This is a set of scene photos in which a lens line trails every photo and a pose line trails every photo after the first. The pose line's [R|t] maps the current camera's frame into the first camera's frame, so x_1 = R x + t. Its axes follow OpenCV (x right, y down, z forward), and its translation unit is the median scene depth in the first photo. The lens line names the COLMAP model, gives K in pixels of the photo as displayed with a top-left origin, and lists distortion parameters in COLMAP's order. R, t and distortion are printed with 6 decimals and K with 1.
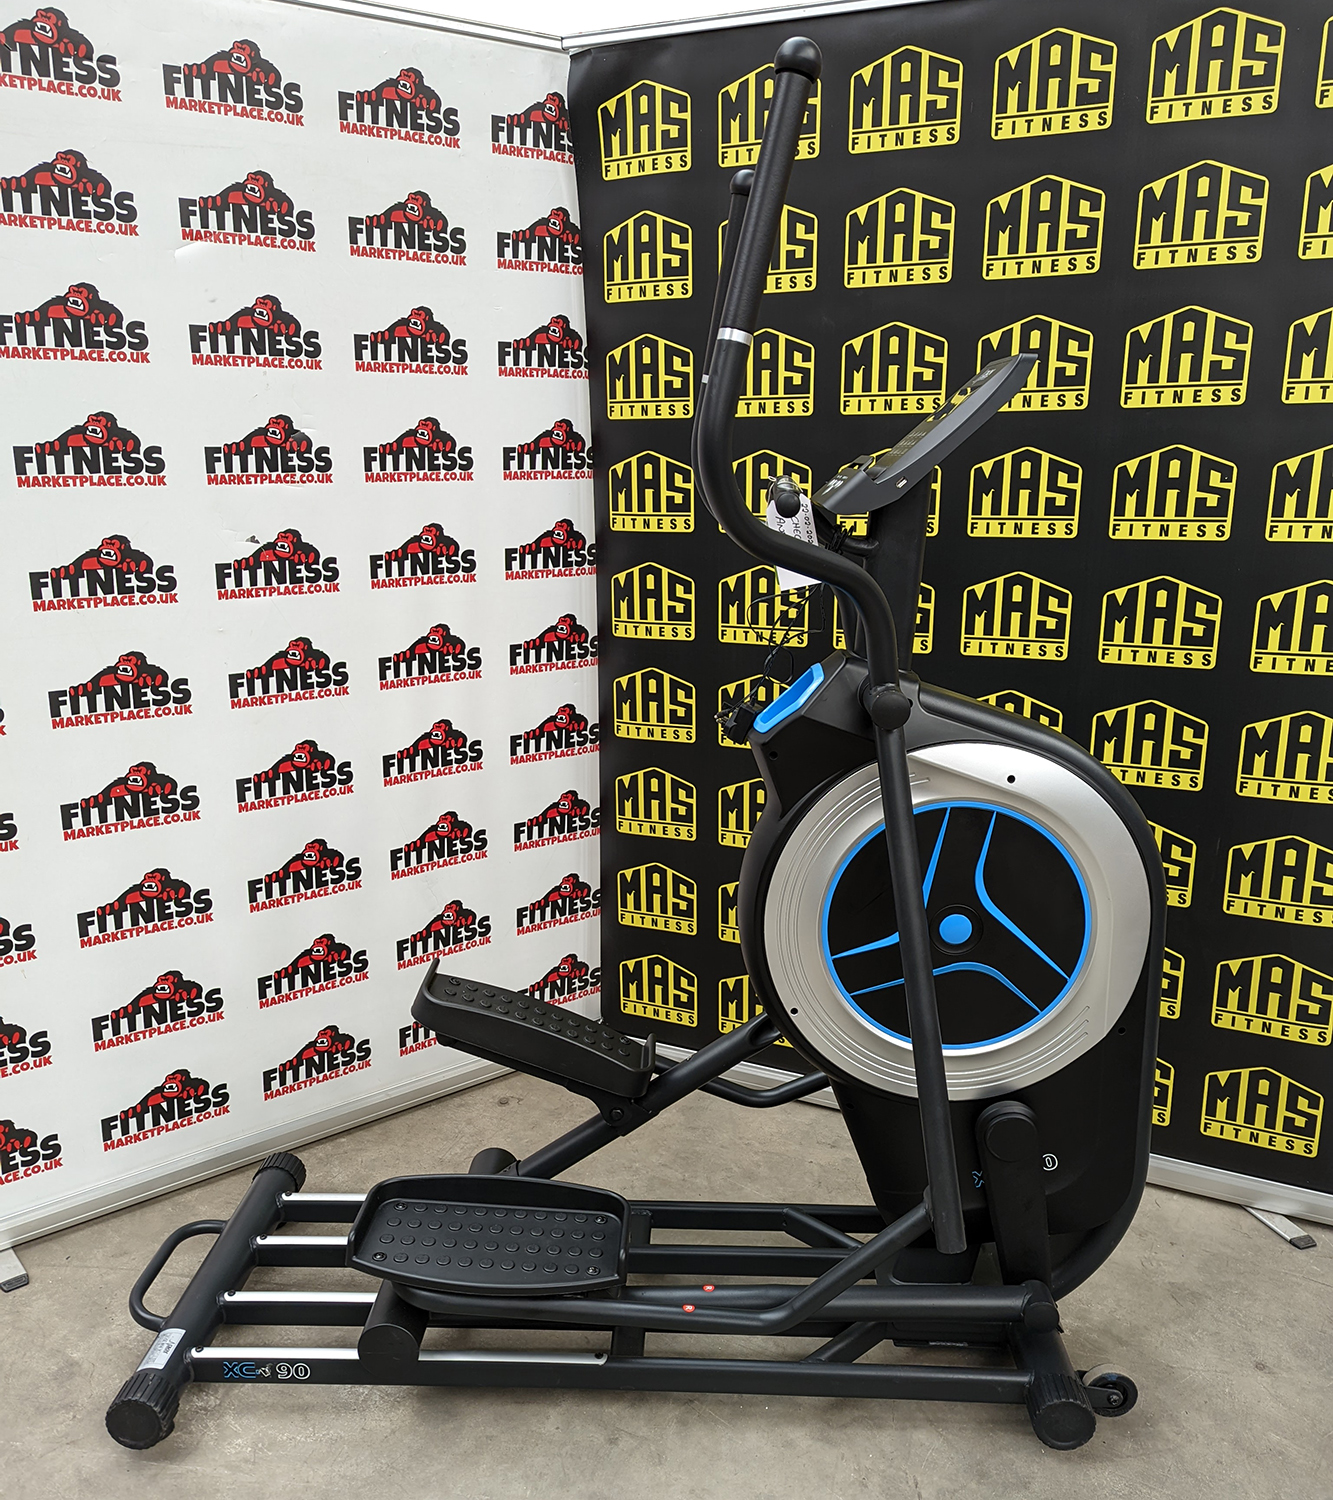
lens RADIAL K [[1166.3, 0, 666.5], [0, 1166.3, 750.0], [0, 0, 1]] dist [0.005335, -0.019135]
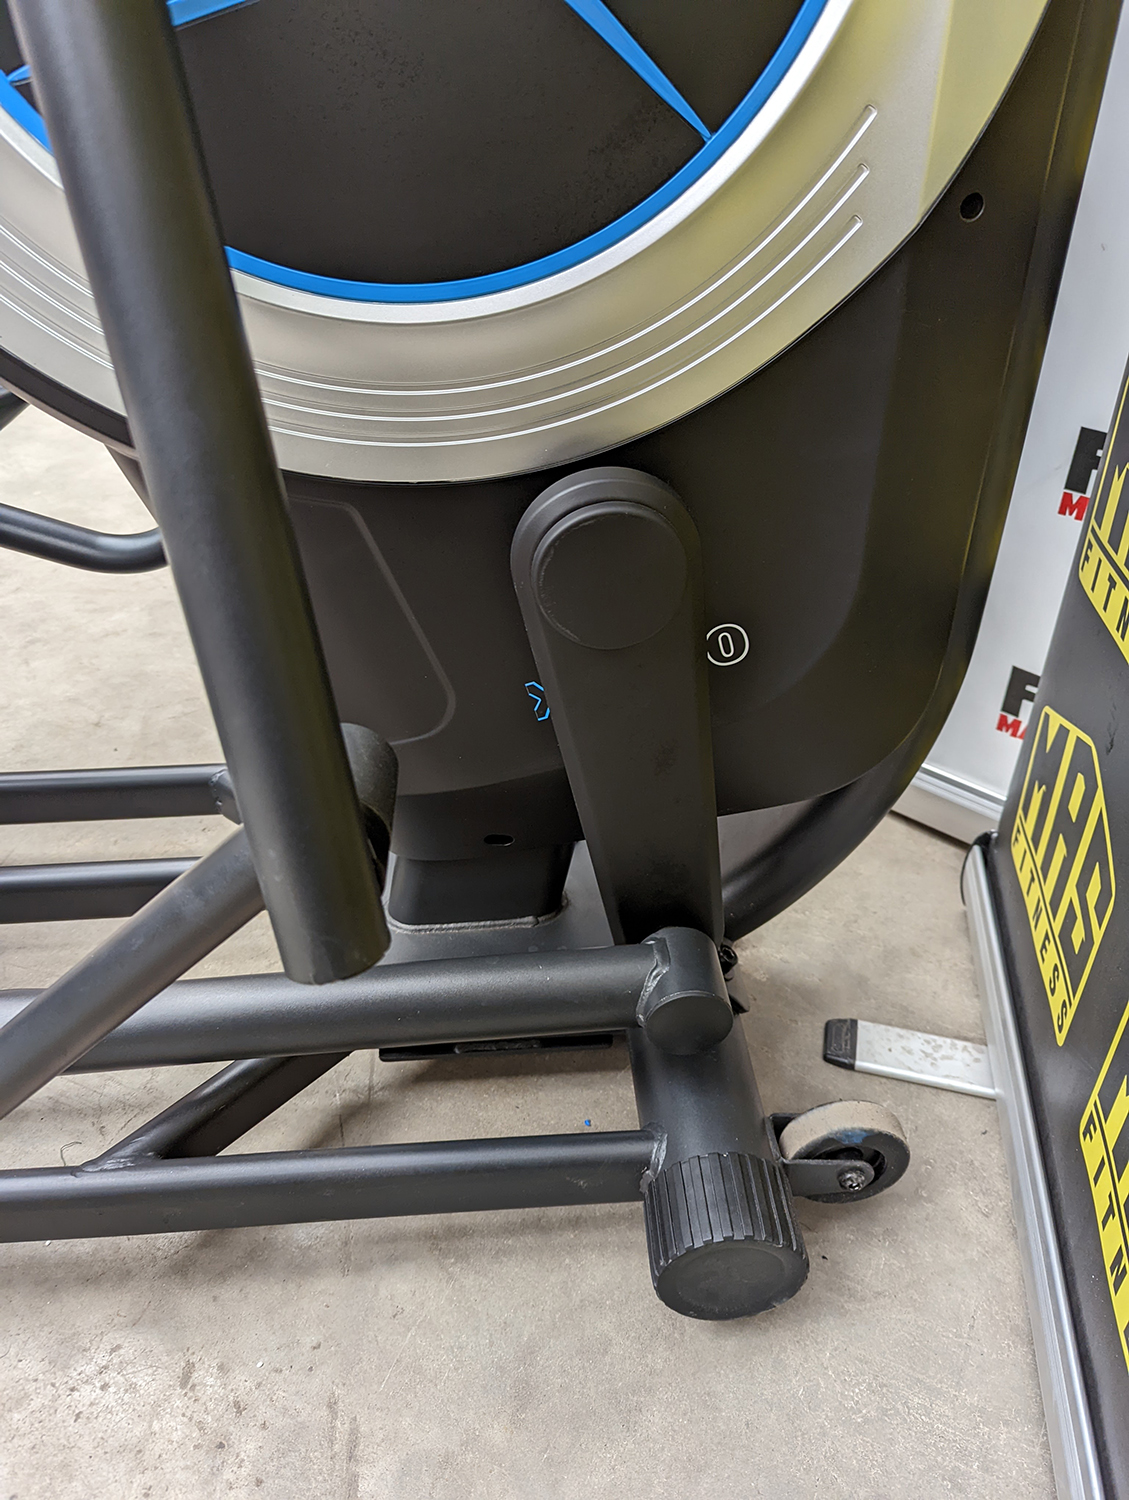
lens RADIAL K [[1068.3, 0, 564.5], [0, 1068.3, 750.0], [0, 0, 1]] dist [0.072321, -0.074812]
pose [[0.992857, -0.067088, 0.098660, 0.244593], [0.022765, 0.918264, 0.395314, 0.252193], [-0.117117, -0.390244, 0.913232, 0.692779]]
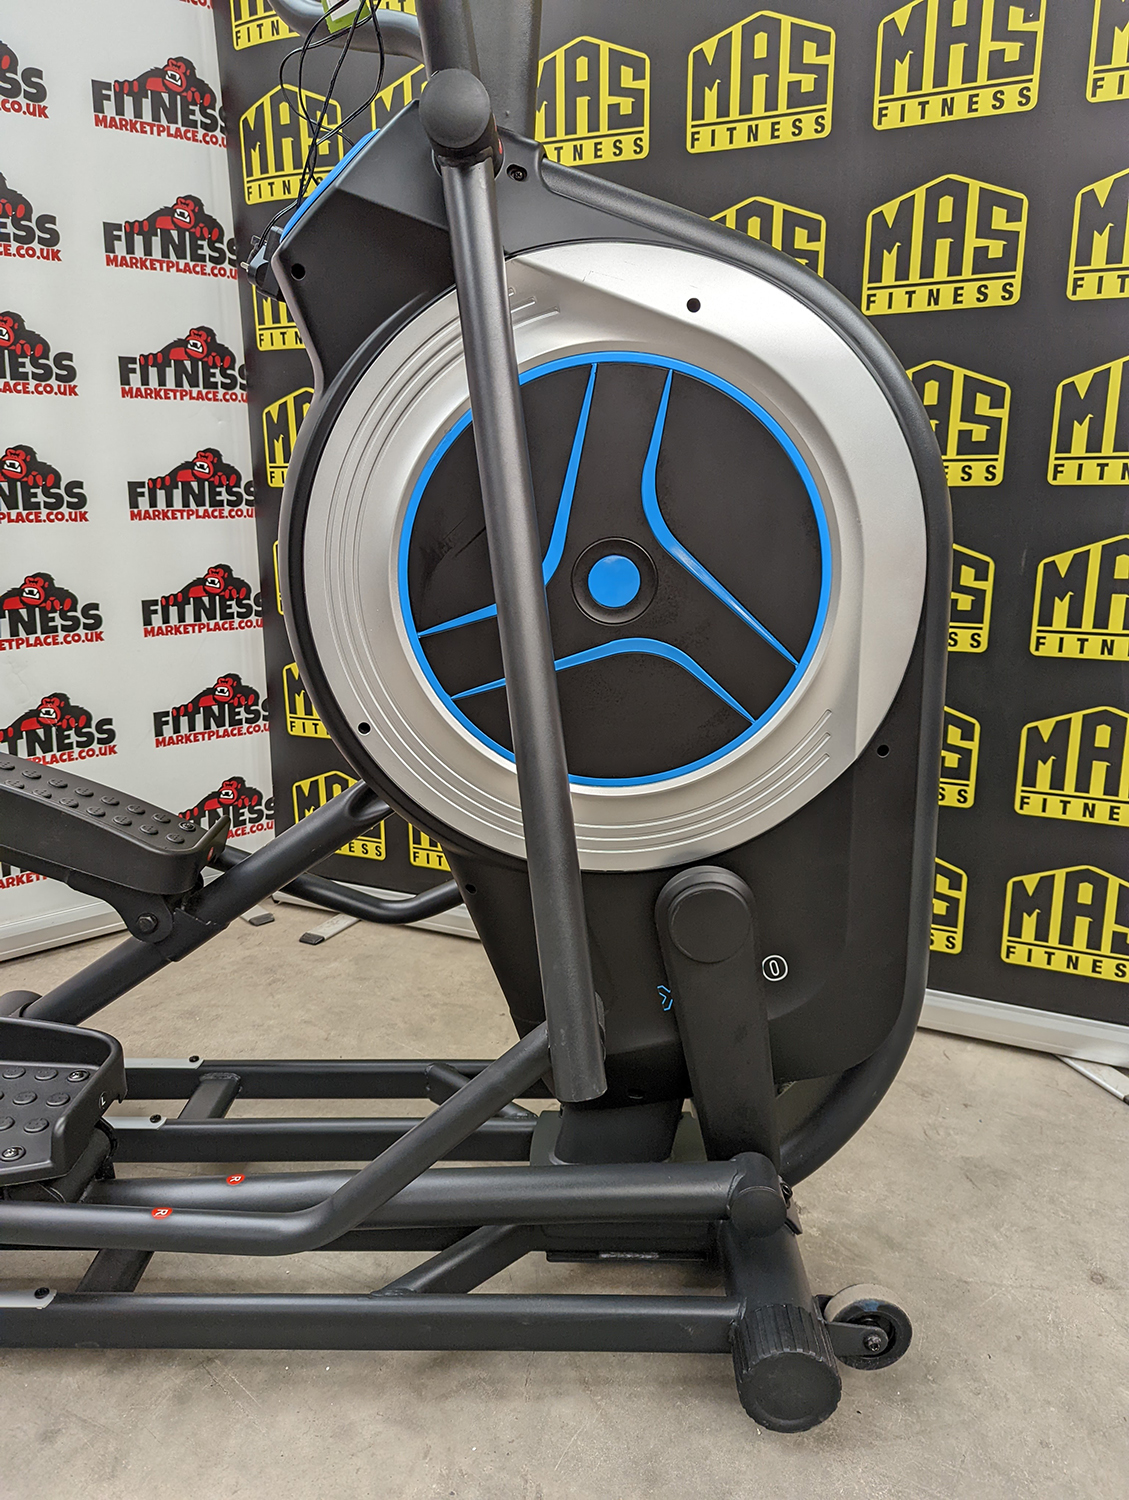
lens RADIAL K [[1037.4, 0, 568.4], [0, 1037.4, 717.7], [0, 0, 1]] dist [0.026650, -0.031808]
pose [[0.998971, -0.005539, 0.045025, 0.192326], [0.005226, 0.999961, 0.007060, 0.214005], [-0.045062, -0.006818, 0.998961, 0.441072]]
